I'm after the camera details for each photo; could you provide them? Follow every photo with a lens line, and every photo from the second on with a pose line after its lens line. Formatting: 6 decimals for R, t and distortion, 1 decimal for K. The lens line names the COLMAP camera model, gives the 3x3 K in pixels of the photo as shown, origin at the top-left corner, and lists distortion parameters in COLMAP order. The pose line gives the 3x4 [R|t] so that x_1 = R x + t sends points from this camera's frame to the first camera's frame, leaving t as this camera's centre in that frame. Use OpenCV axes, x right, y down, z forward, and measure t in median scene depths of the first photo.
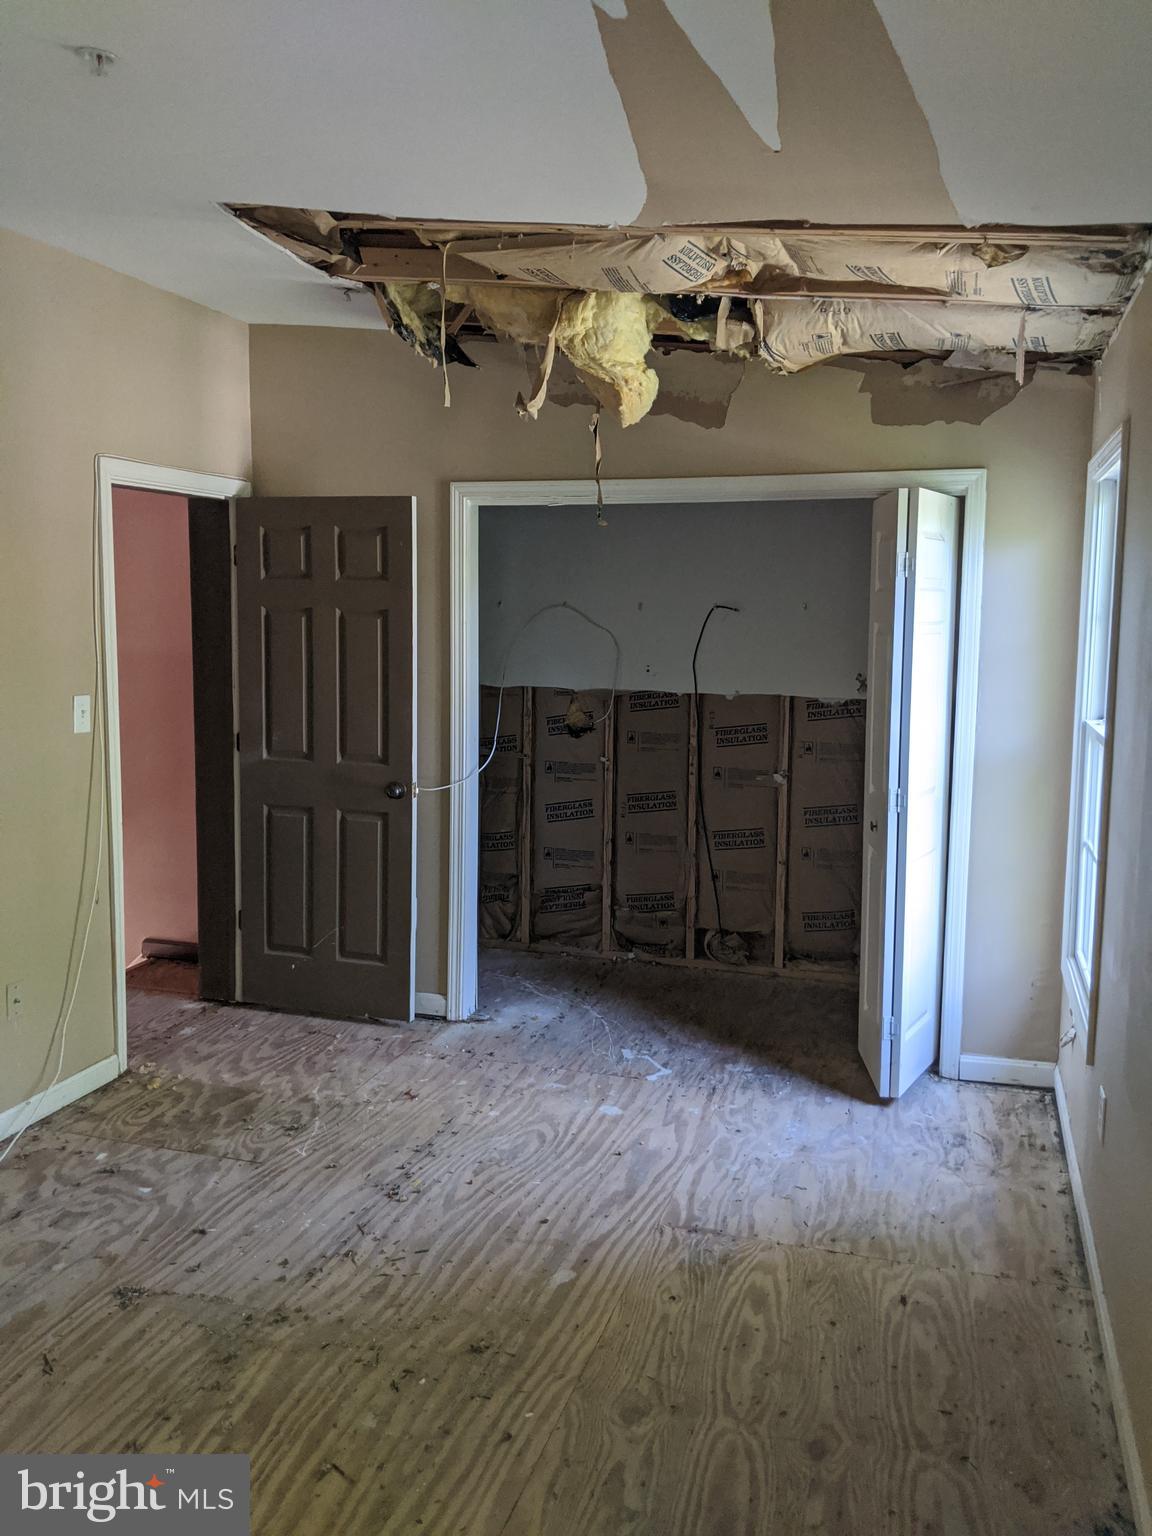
lens RADIAL K [[1241.7, 0, 574.9], [0, 1241.7, 771.2], [0, 0, 1]] dist [0.067928, -0.132887]
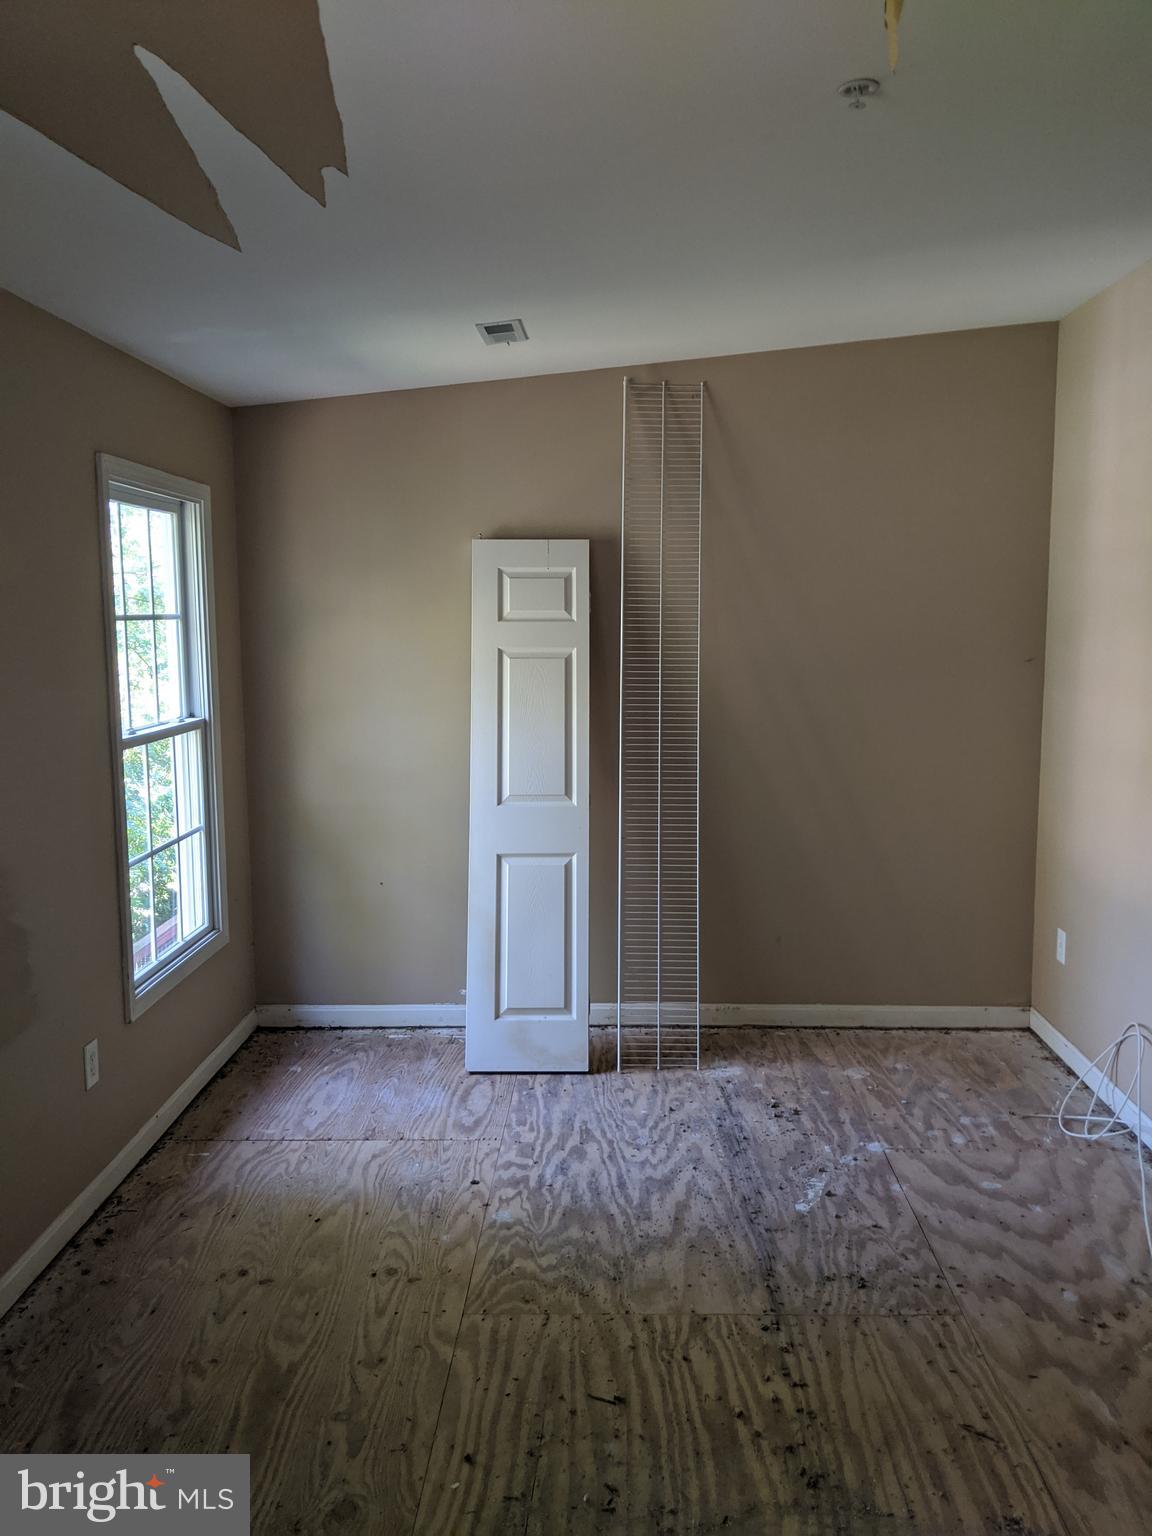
lens RADIAL K [[1241.7, 0, 573.6], [0, 1241.7, 765.1], [0, 0, 1]] dist [0.067928, -0.132887]
pose [[-0.962179, 0.035216, -0.270134, 0.113753], [-0.040034, 0.962564, 0.268081, -0.264603], [0.269462, 0.268756, -0.924749, 1.763436]]
